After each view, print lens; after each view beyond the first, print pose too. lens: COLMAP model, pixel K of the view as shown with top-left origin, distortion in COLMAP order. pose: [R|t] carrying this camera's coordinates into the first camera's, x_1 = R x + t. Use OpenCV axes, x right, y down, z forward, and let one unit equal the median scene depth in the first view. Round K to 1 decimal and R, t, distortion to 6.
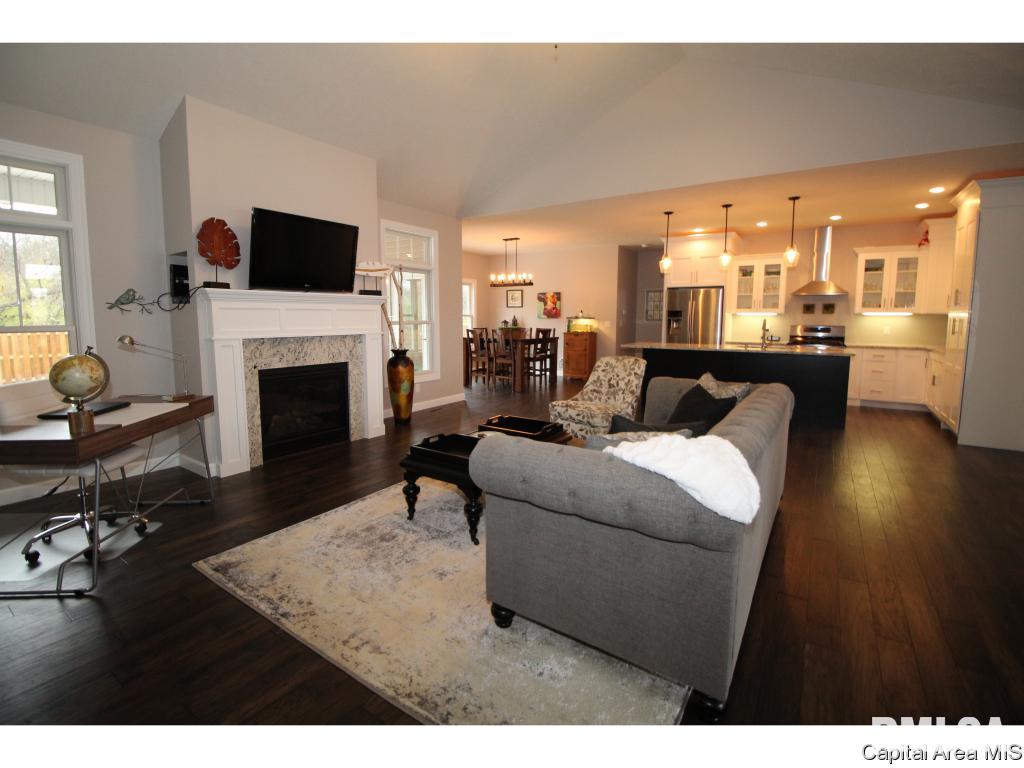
lens RADIAL K [[468.4, 0, 507.1], [0, 468.4, 365.1], [0, 0, 1]] dist [-0.012556, -0.000722]
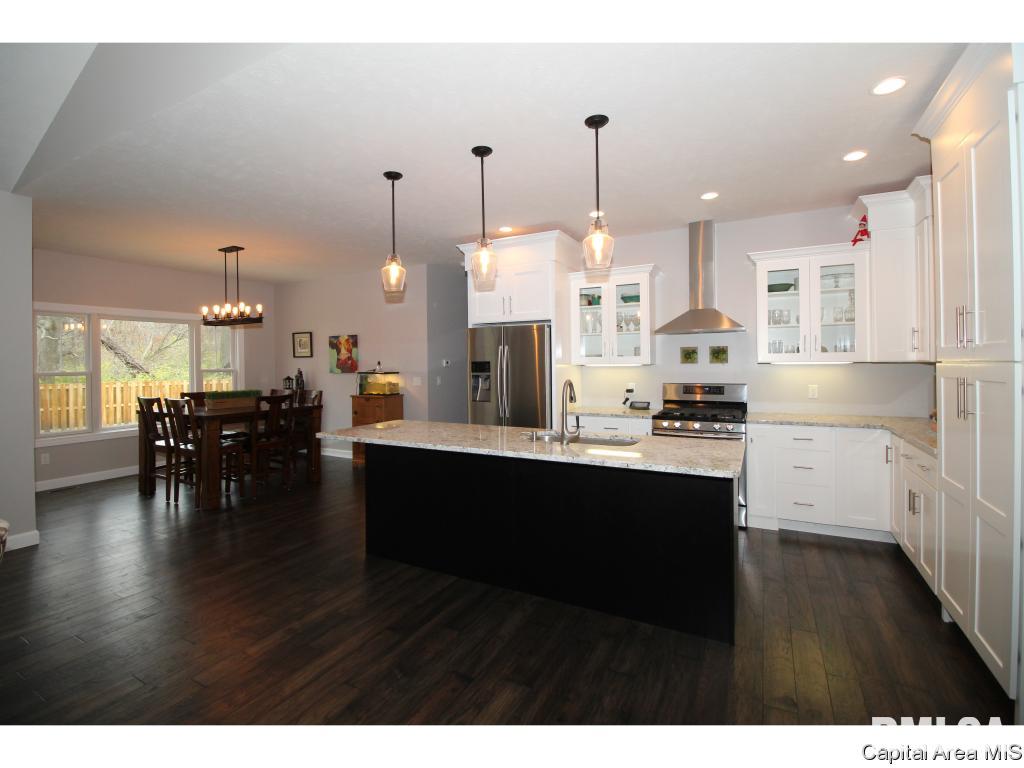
lens RADIAL K [[468.4, 0, 507.1], [0, 468.4, 365.1], [0, 0, 1]] dist [-0.012556, -0.000722]
pose [[0.995069, -0.012717, 0.098367, 0.470360], [0.022384, 0.994953, -0.097811, -0.073662], [-0.096627, 0.099530, 0.990332, 0.564432]]
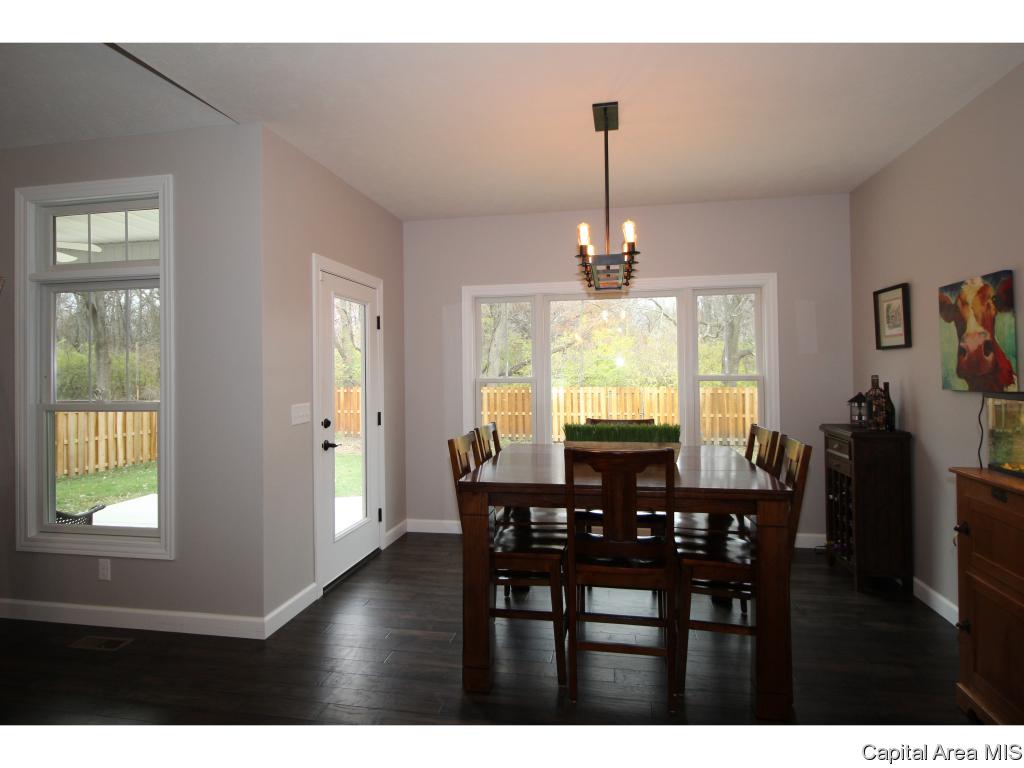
lens RADIAL K [[595.0, 0, 508.0], [0, 595.0, 362.0], [0, 0, 1]] dist [0.000526, -0.002960]
pose [[0.398821, -0.022034, -0.916764, 0.479453], [-0.081779, 0.994874, -0.059488, -0.143427], [0.913375, 0.098697, 0.394974, 1.241060]]
